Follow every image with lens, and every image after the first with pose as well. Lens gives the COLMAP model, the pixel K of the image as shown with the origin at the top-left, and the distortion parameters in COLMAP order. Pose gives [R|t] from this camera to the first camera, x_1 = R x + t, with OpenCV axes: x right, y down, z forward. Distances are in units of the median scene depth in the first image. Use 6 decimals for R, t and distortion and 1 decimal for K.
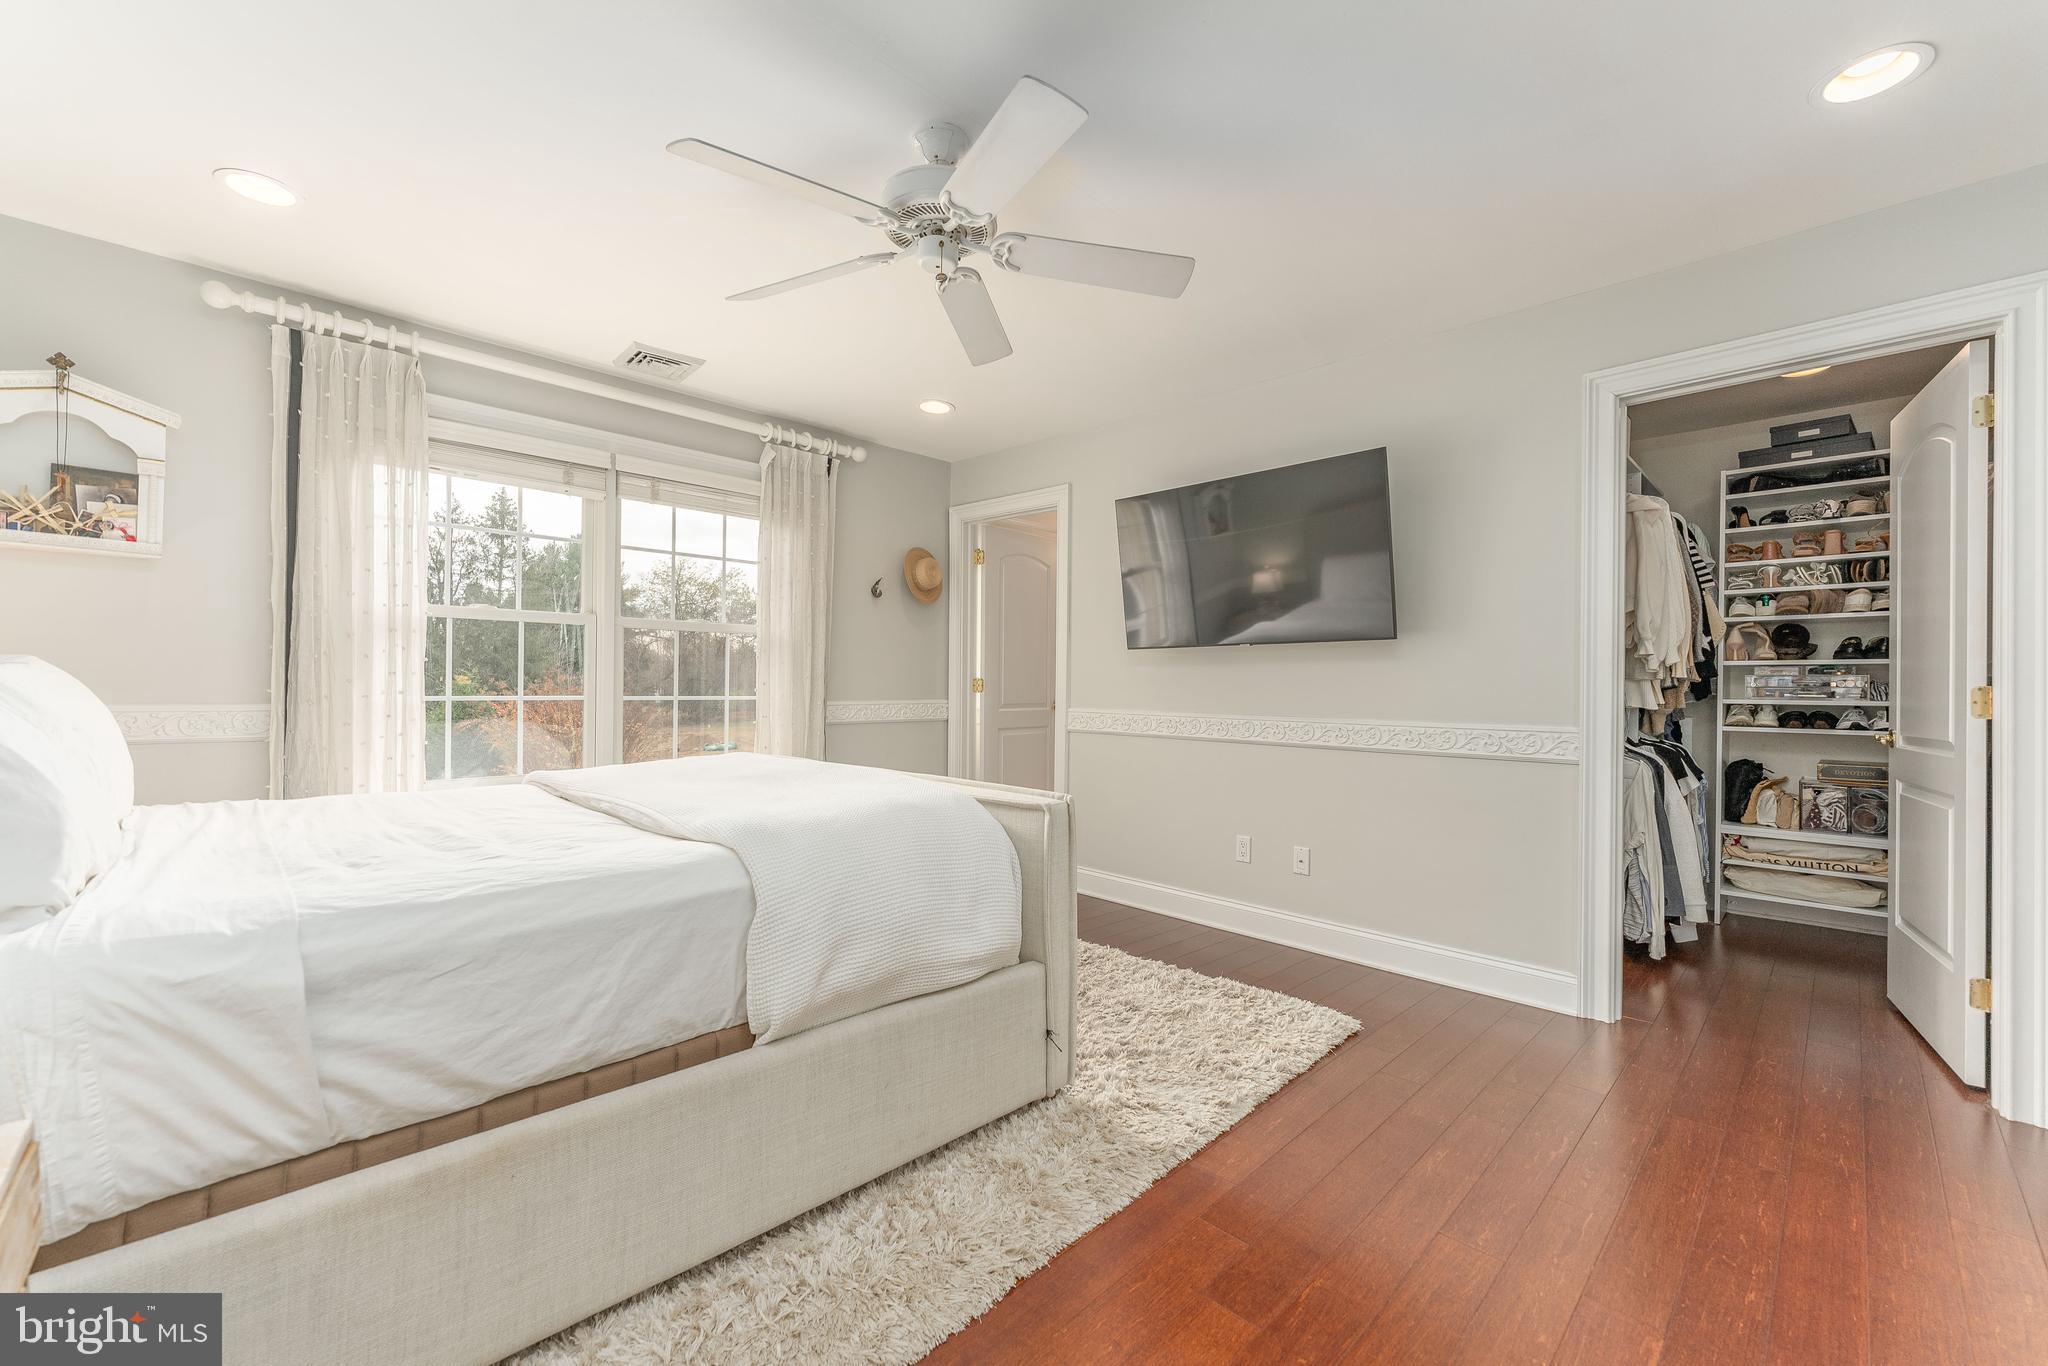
lens RADIAL K [[824.0, 0, 1022.5], [0, 824.0, 680.3], [0, 0, 1]] dist [-0.000568, 0.000770]
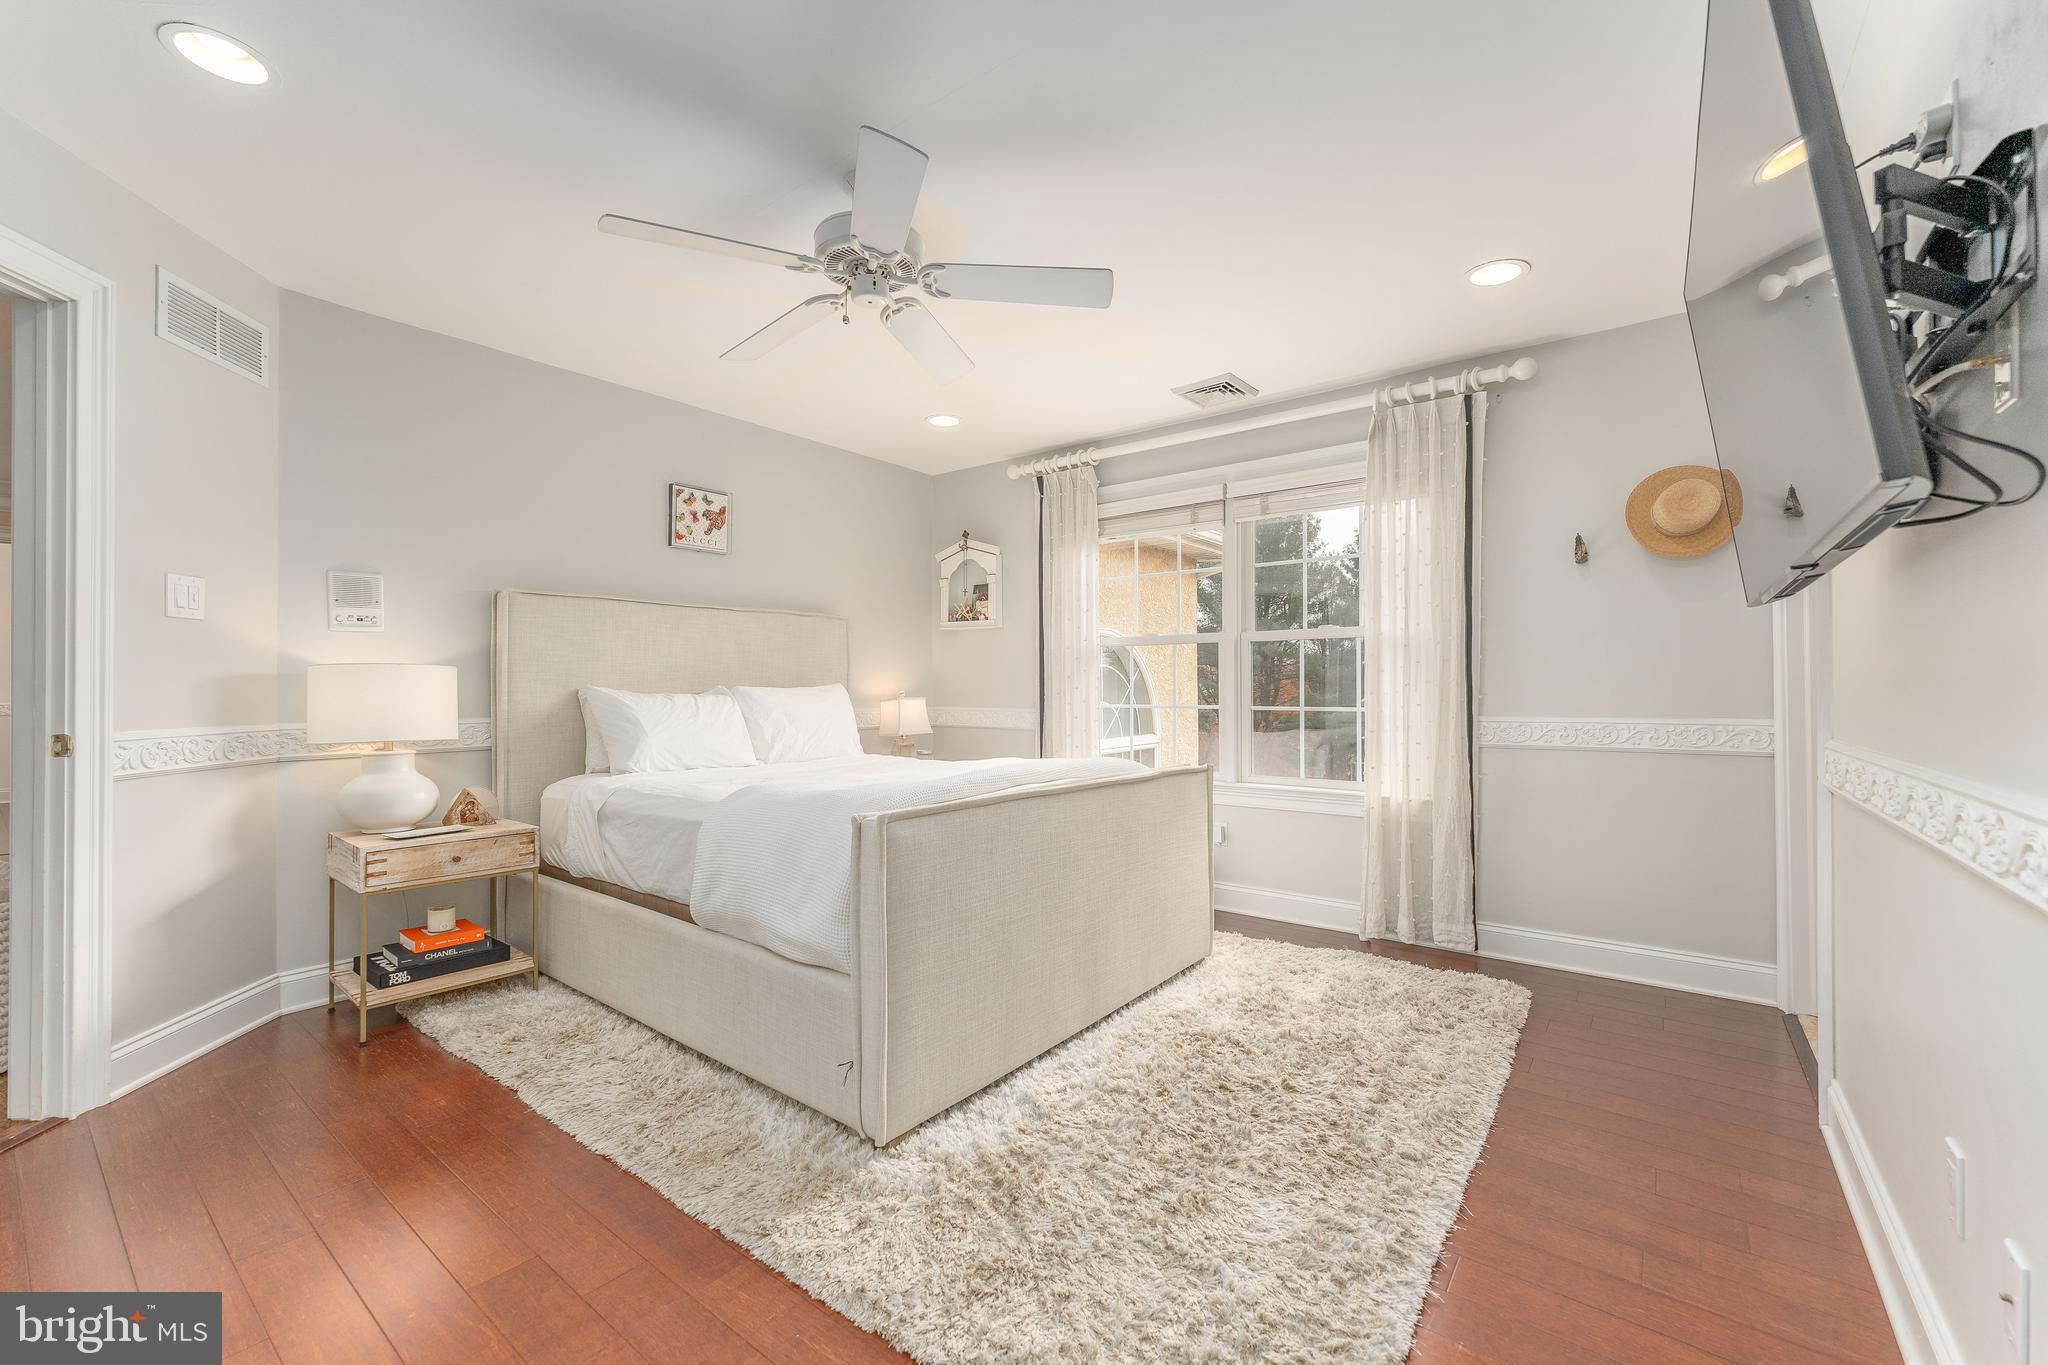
lens RADIAL K [[824.0, 0, 1027.2], [0, 824.0, 689.0], [0, 0, 1]] dist [-0.000568, 0.000770]
pose [[0.130692, -0.013665, -0.991329, 0.566224], [0.007183, 0.999892, -0.012837, 0.009022], [0.991397, -0.005443, 0.130776, 0.611250]]
